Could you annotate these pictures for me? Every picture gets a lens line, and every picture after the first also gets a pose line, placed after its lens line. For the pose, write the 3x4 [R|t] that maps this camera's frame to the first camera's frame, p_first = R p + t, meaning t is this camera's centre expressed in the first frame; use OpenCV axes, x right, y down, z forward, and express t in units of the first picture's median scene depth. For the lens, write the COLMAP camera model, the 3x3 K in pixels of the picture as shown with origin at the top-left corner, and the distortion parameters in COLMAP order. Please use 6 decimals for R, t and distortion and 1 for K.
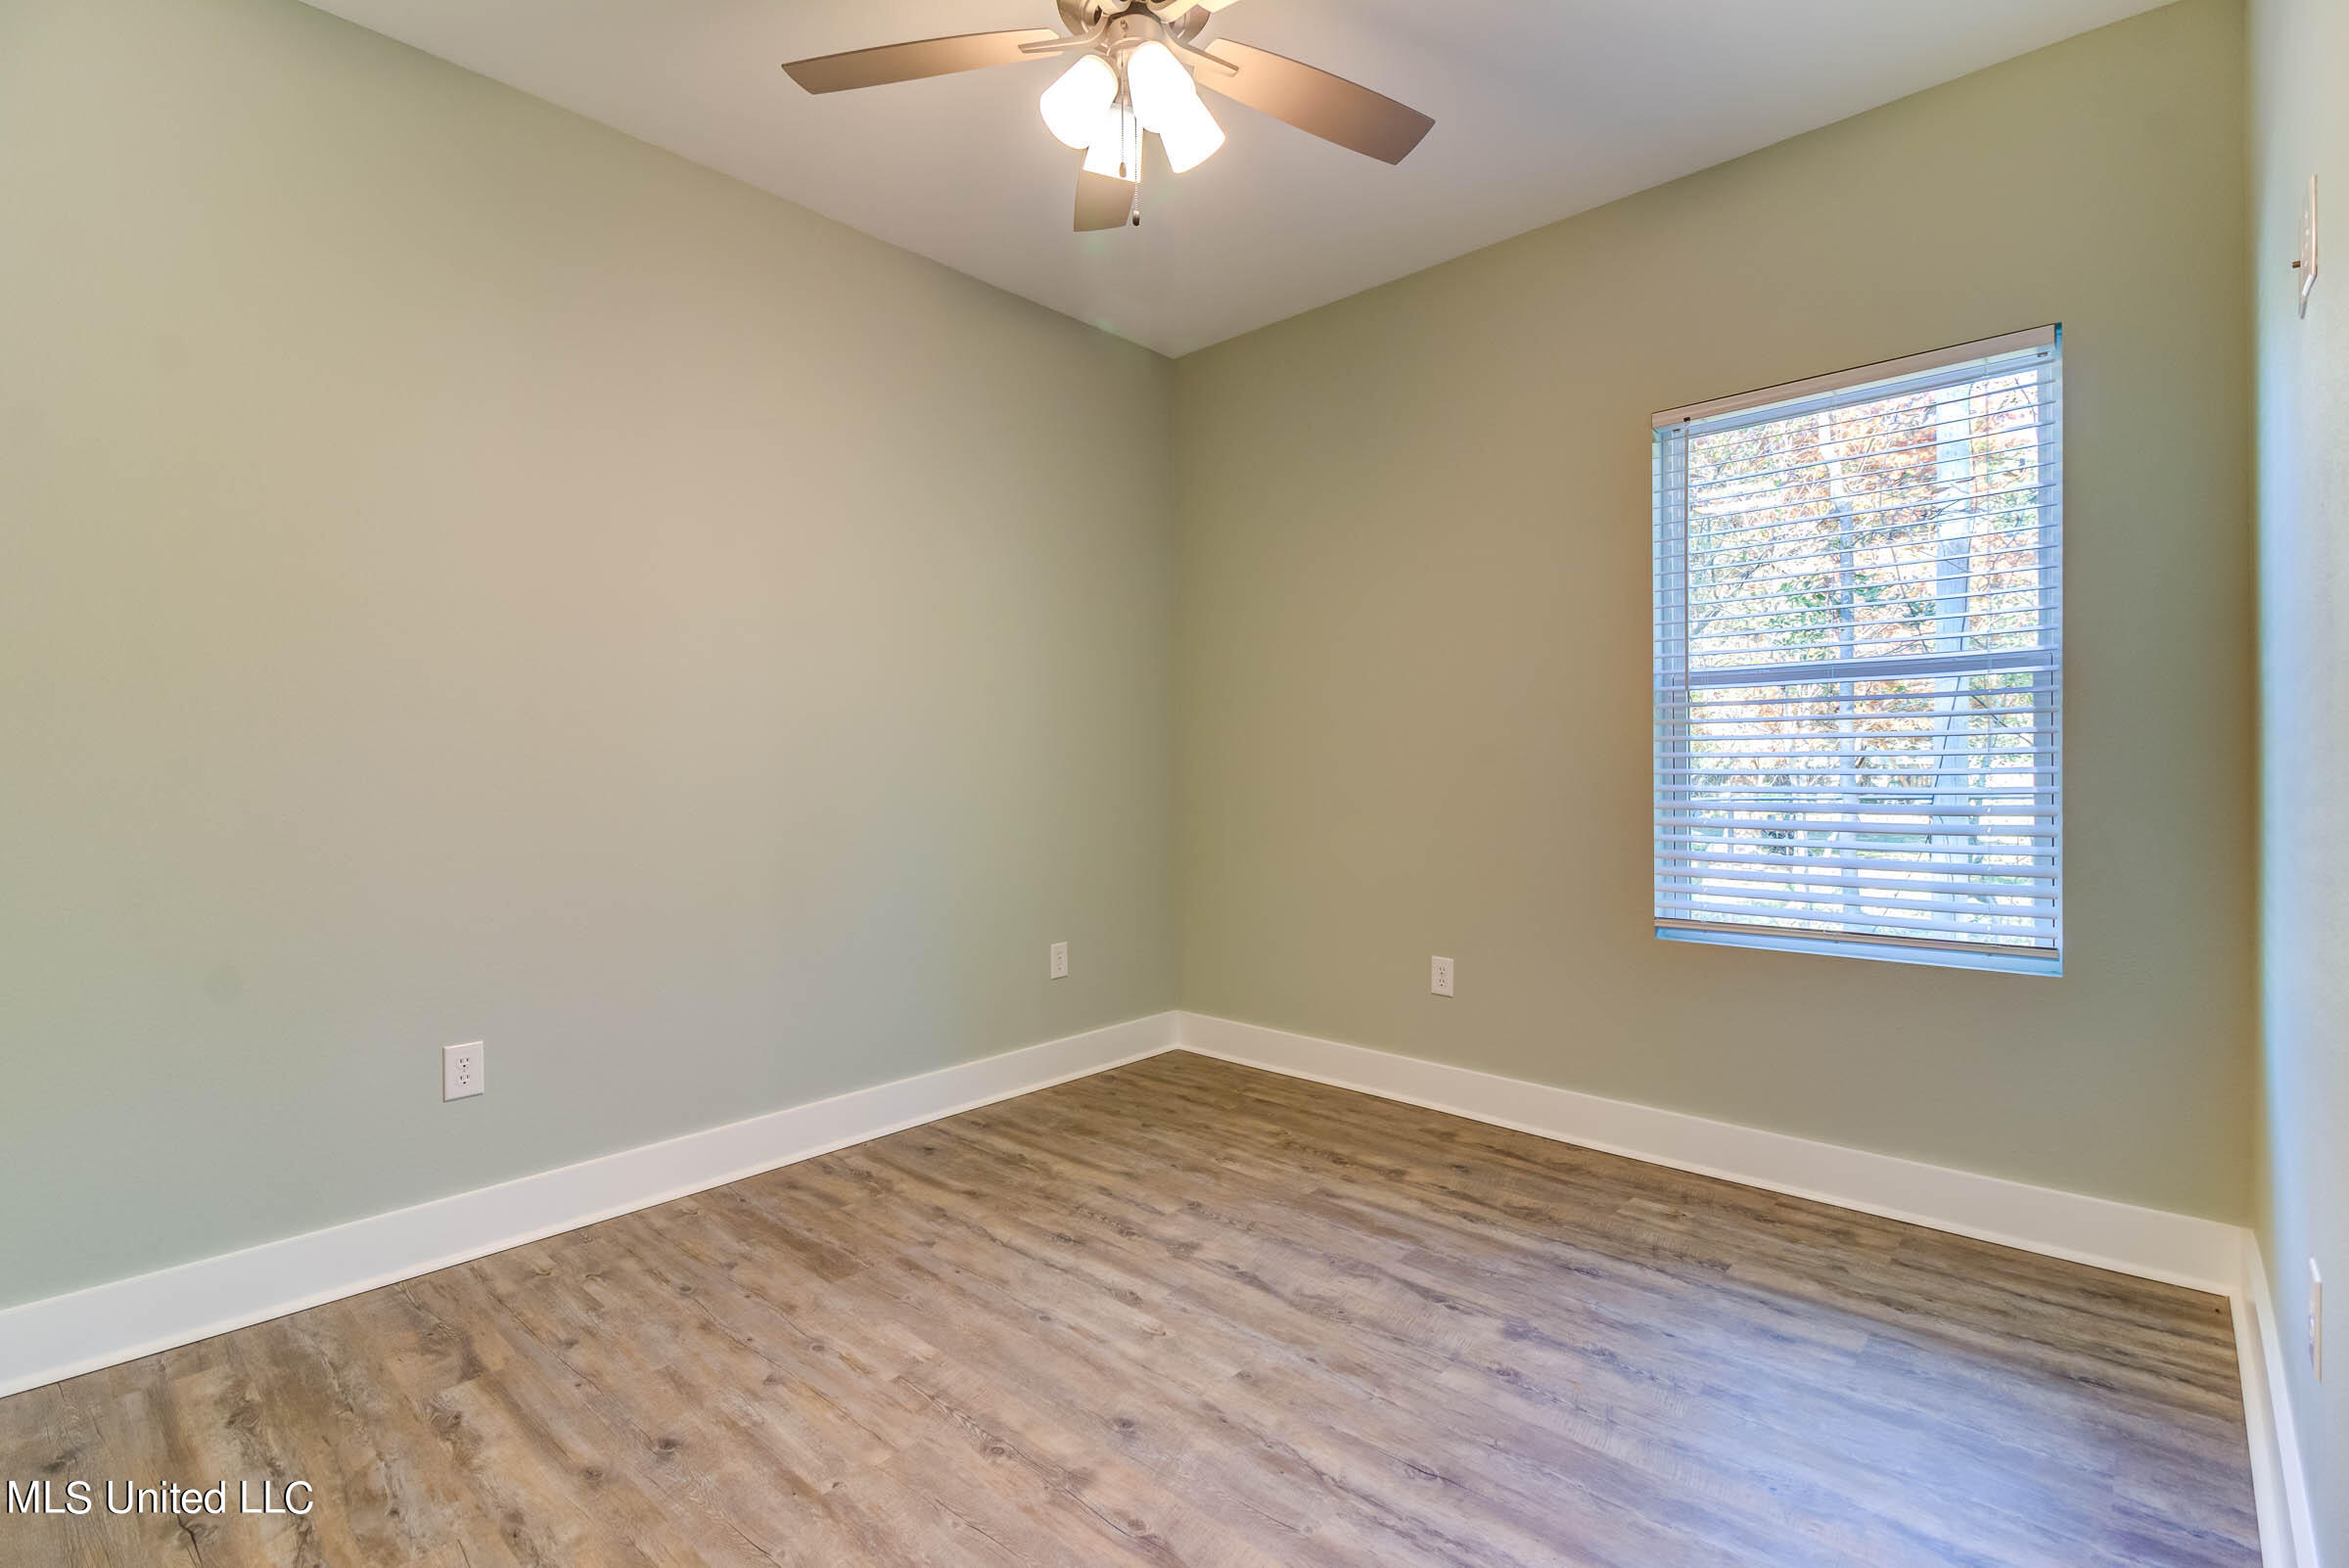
lens RADIAL K [[1070.9, 0, 1166.9], [0, 1070.9, 777.0], [0, 0, 1]] dist [0.019435, -0.013643]
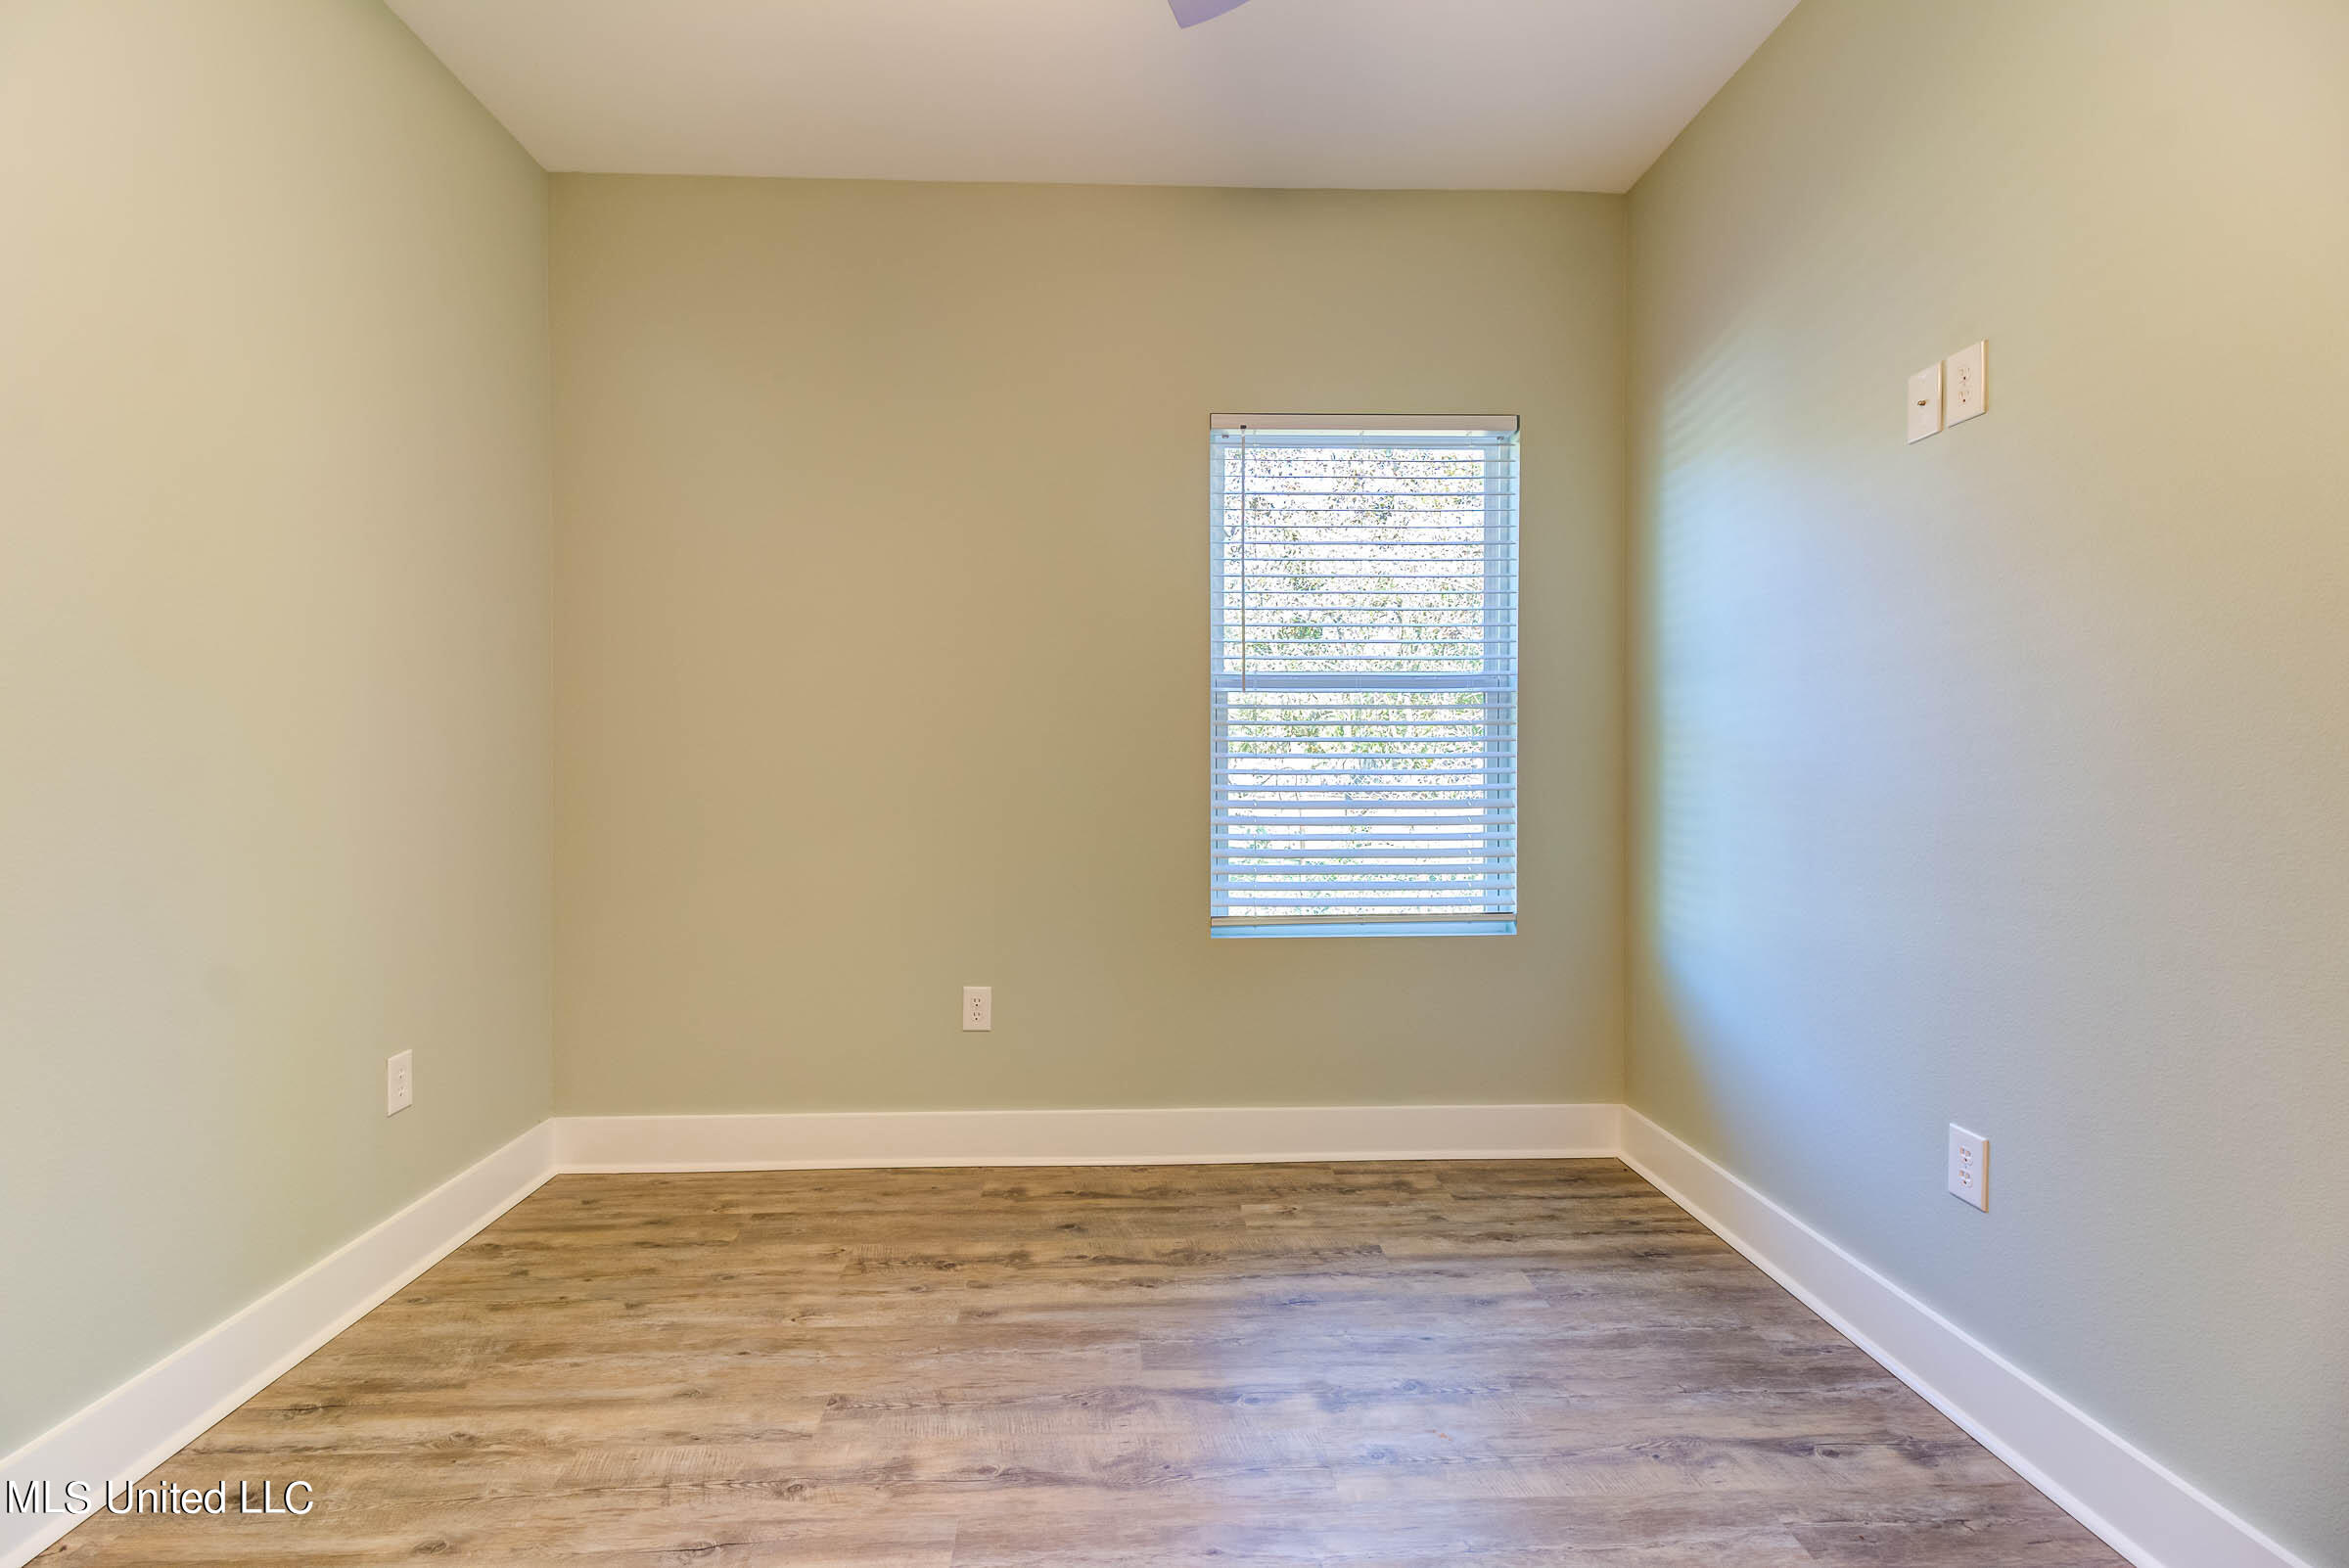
lens RADIAL K [[1070.9, 0, 1161.5], [0, 1070.9, 773.1], [0, 0, 1]] dist [0.019435, -0.013643]
pose [[0.707058, -0.002337, 0.707152, -0.366663], [0.002935, 0.999996, 0.000370, -0.005389], [-0.707150, 0.001813, 0.707062, 0.420751]]
